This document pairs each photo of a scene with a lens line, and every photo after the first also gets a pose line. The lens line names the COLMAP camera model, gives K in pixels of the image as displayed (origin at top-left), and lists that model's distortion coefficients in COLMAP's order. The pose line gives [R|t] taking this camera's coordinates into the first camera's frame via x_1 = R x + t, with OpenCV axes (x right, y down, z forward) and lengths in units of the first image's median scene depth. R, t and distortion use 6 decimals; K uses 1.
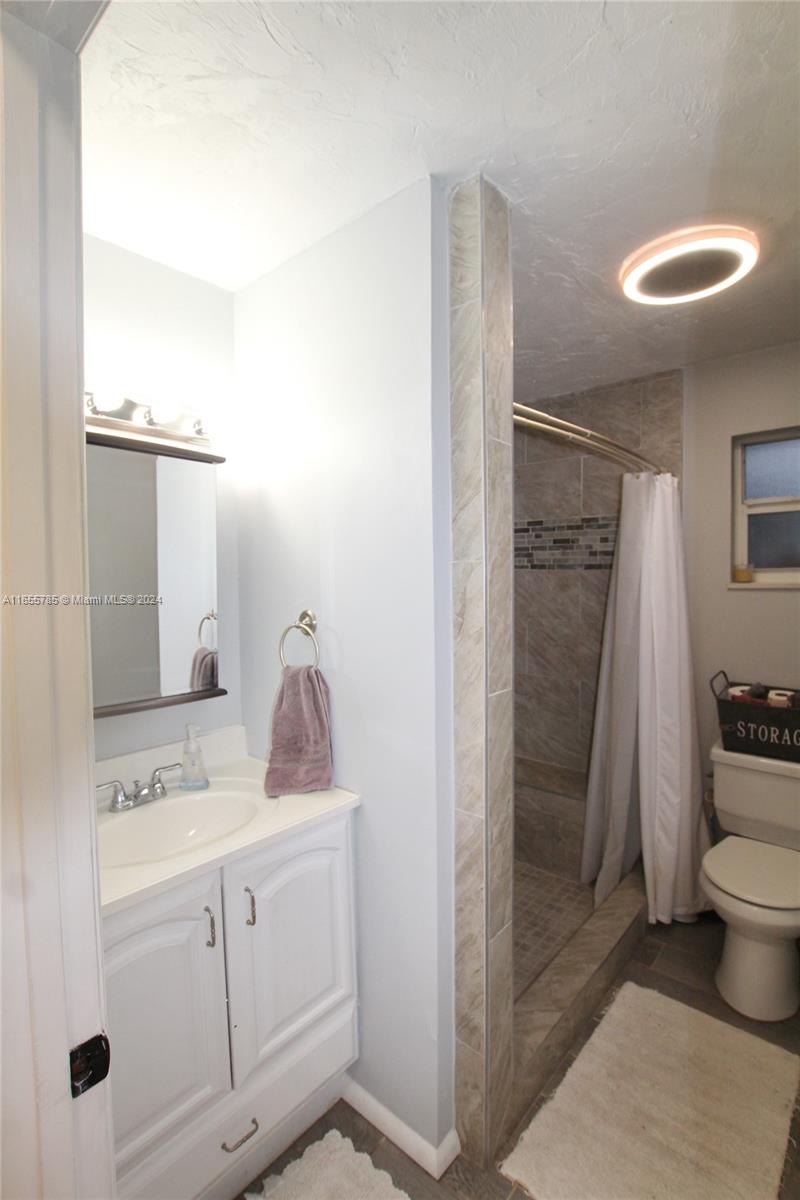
lens RADIAL K [[562.2, 0, 400.4], [0, 562.2, 595.0], [0, 0, 1]] dist [-0.037224, 0.006066]
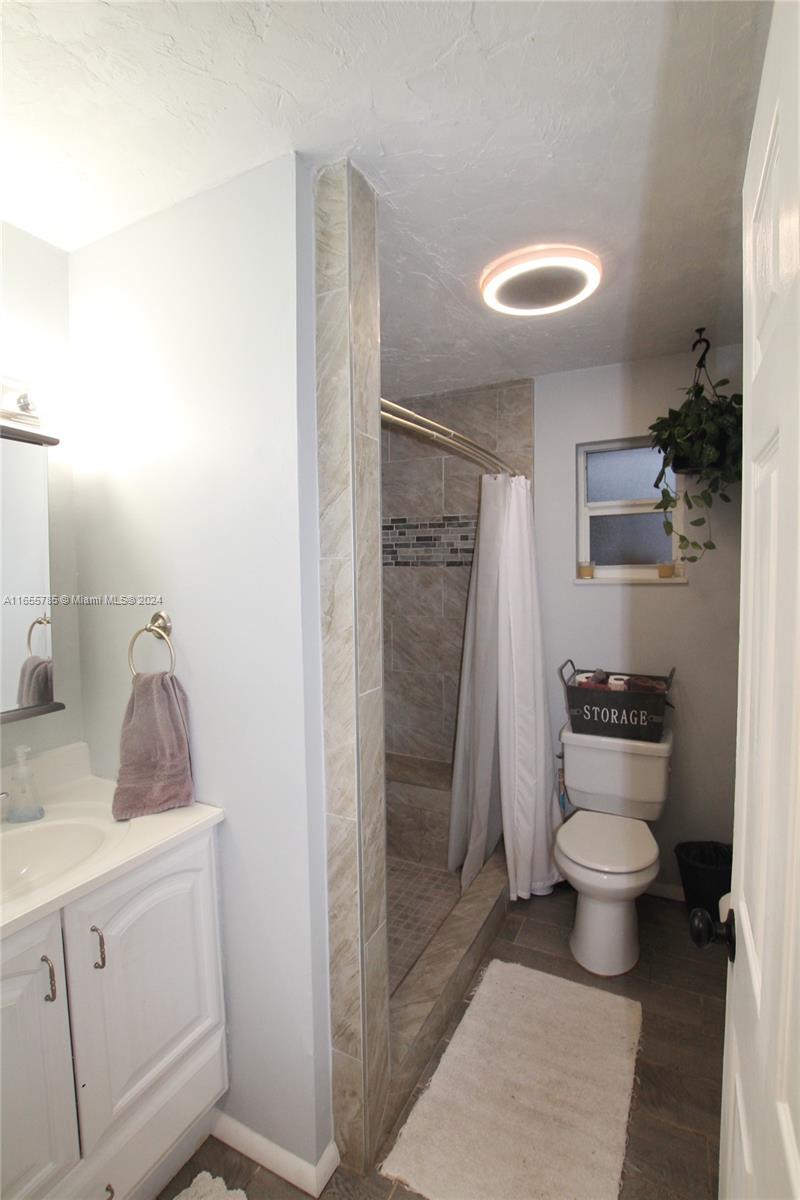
lens RADIAL K [[562.2, 0, 403.2], [0, 562.2, 594.9], [0, 0, 1]] dist [-0.037224, 0.006066]
pose [[0.969306, -0.012262, 0.245552, -0.005987], [0.011040, 0.999919, 0.006354, -0.001325], [-0.245610, -0.003448, 0.969363, 0.027123]]
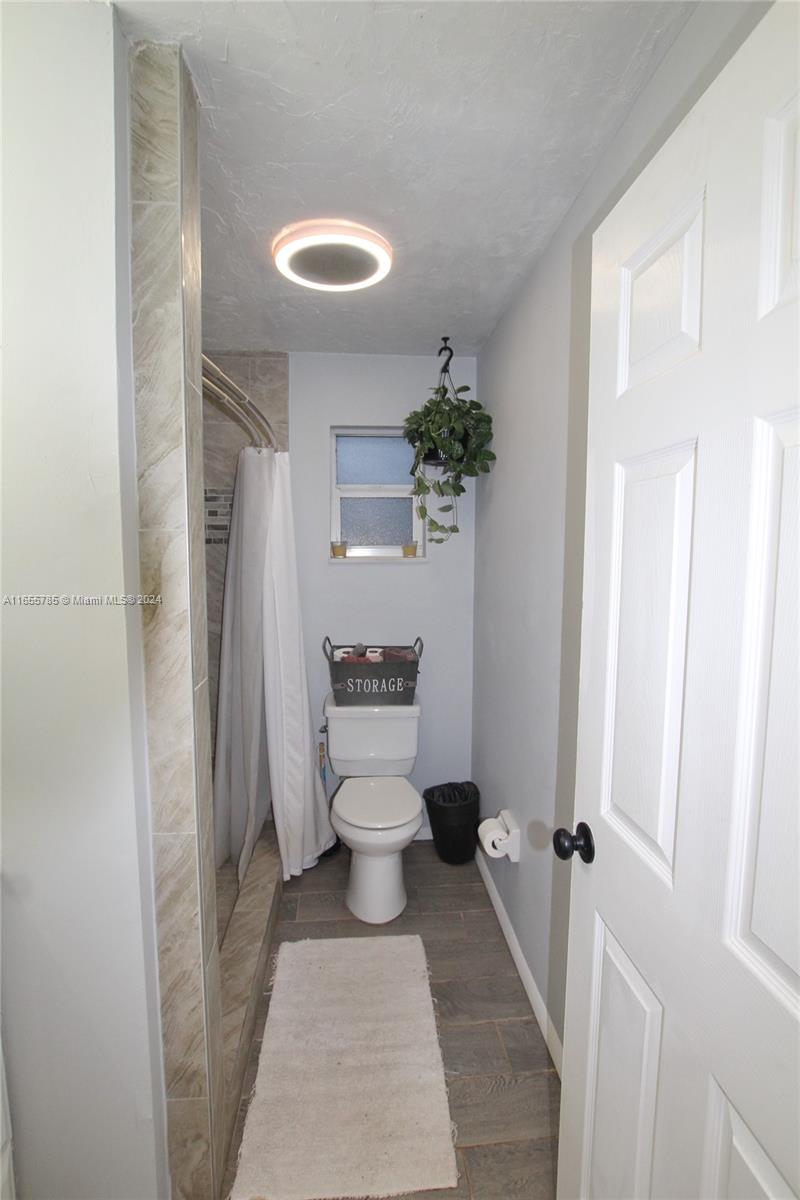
lens RADIAL K [[562.2, 0, 400.7], [0, 562.2, 595.1], [0, 0, 1]] dist [-0.037224, 0.006066]
pose [[0.688771, -0.045968, 0.723520, -0.200372], [0.015307, 0.998687, 0.048879, 0.000175], [-0.724817, -0.022591, 0.688571, 0.170422]]
